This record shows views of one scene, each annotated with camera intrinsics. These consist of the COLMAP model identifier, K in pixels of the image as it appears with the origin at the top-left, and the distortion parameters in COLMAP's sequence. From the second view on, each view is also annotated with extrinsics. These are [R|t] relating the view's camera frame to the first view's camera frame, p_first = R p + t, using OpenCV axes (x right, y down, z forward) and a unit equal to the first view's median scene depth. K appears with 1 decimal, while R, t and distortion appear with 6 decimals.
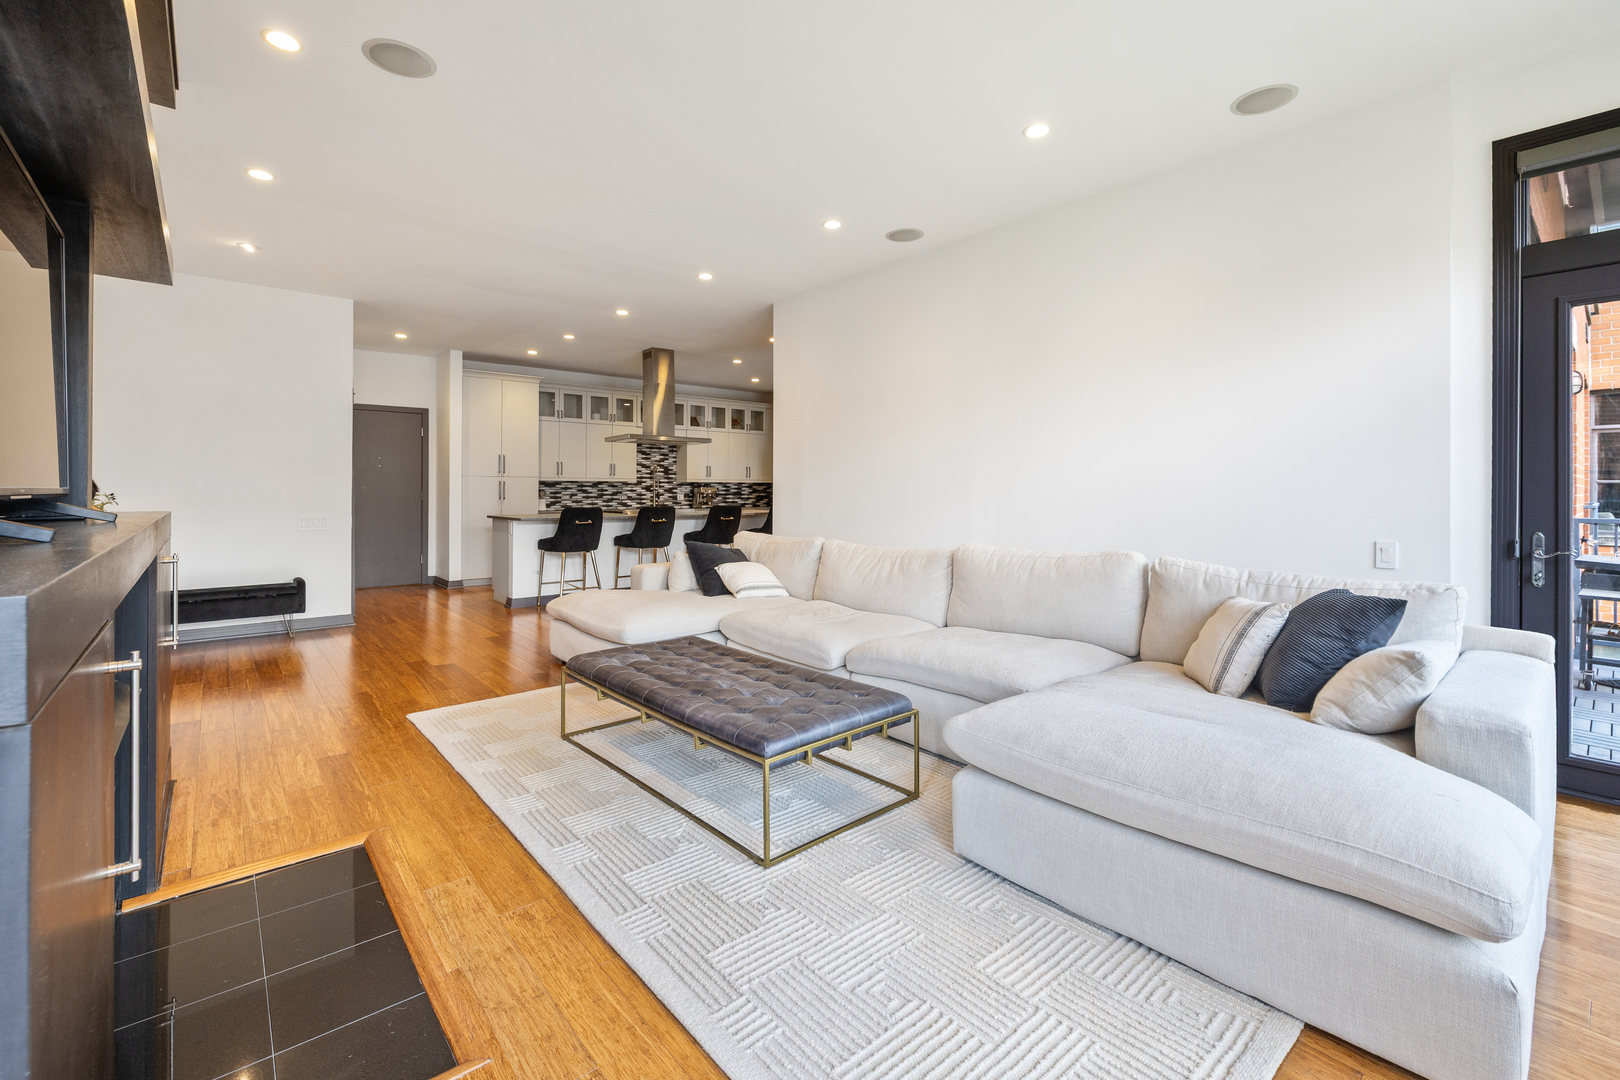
lens RADIAL K [[680.4, 0, 802.7], [0, 680.4, 489.3], [0, 0, 1]] dist [0.000323, 0.000041]
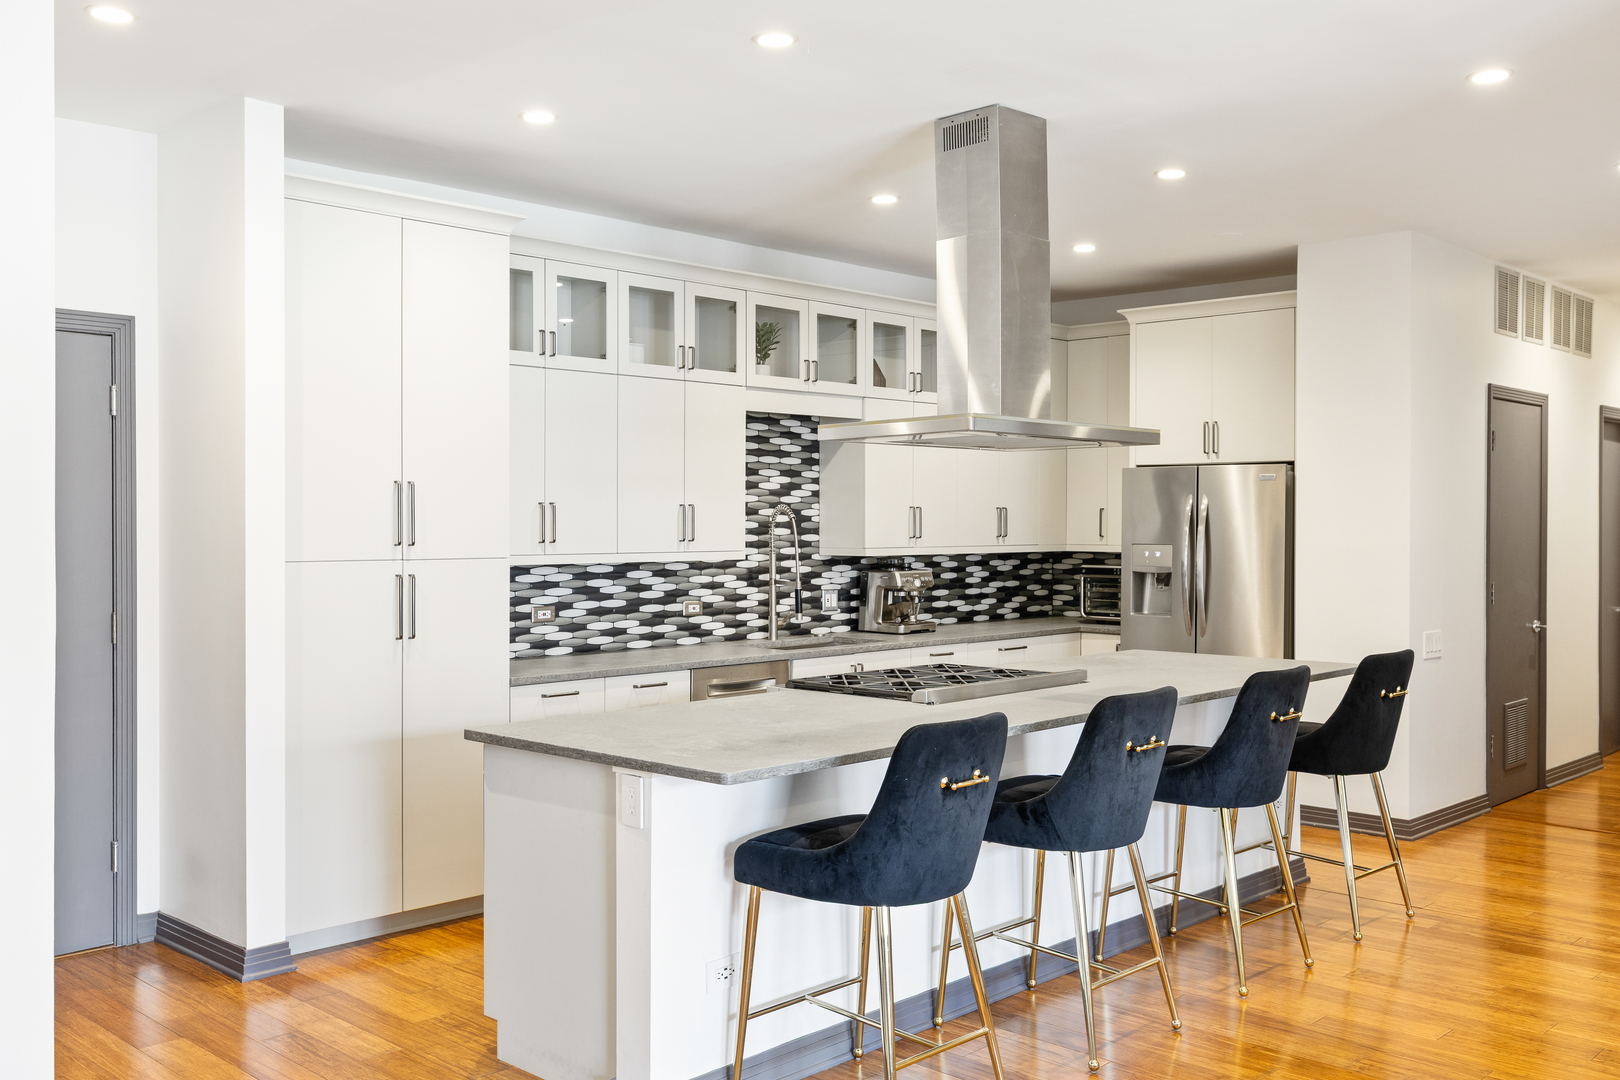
lens RADIAL K [[1460.1, 0, 804.2], [0, 1460.1, 538.7], [0, 0, 1]] dist [0.002067, 0.000503]
pose [[0.996140, -0.001630, 0.087758, -0.270350], [0.000829, 0.999958, 0.009161, -0.026703], [-0.087769, -0.009053, 0.996100, 0.310835]]
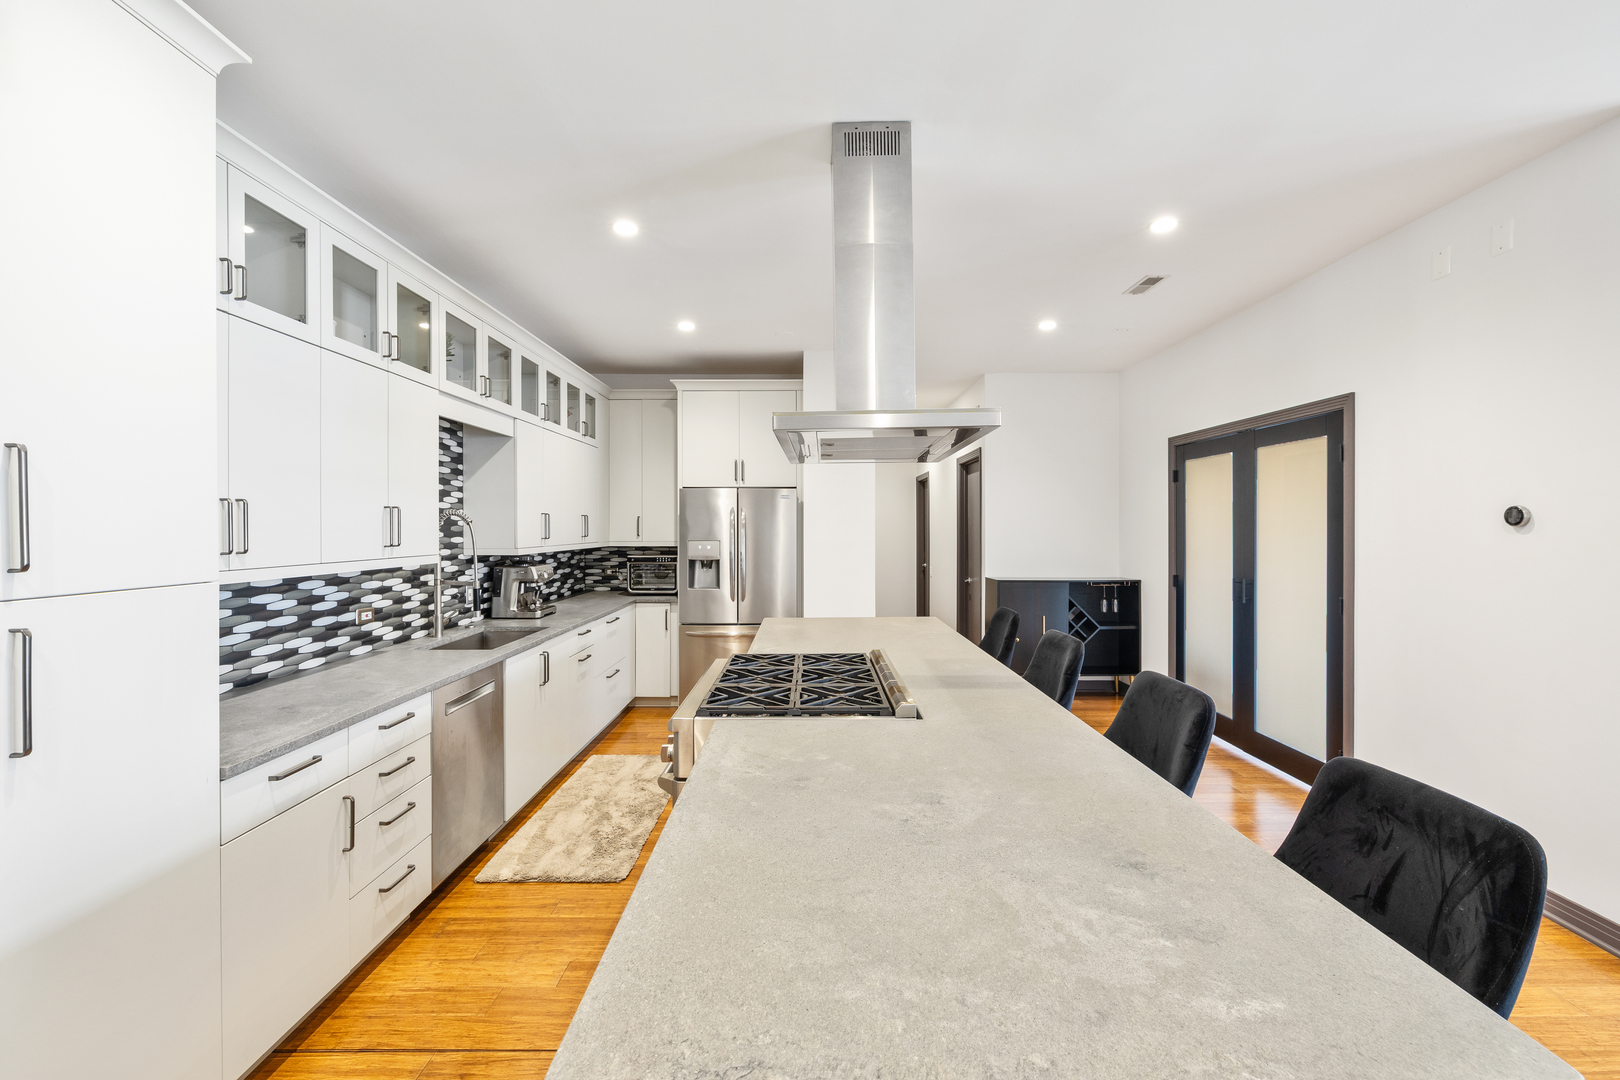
lens RADIAL K [[680.4, 0, 823.5], [0, 680.4, 534.7], [0, 0, 1]] dist [0.000323, 0.000041]
pose [[0.655236, -0.011633, 0.755334, -0.358131], [0.004935, 0.999926, 0.011119, -0.026692], [-0.755408, -0.003558, 0.655245, 0.640590]]
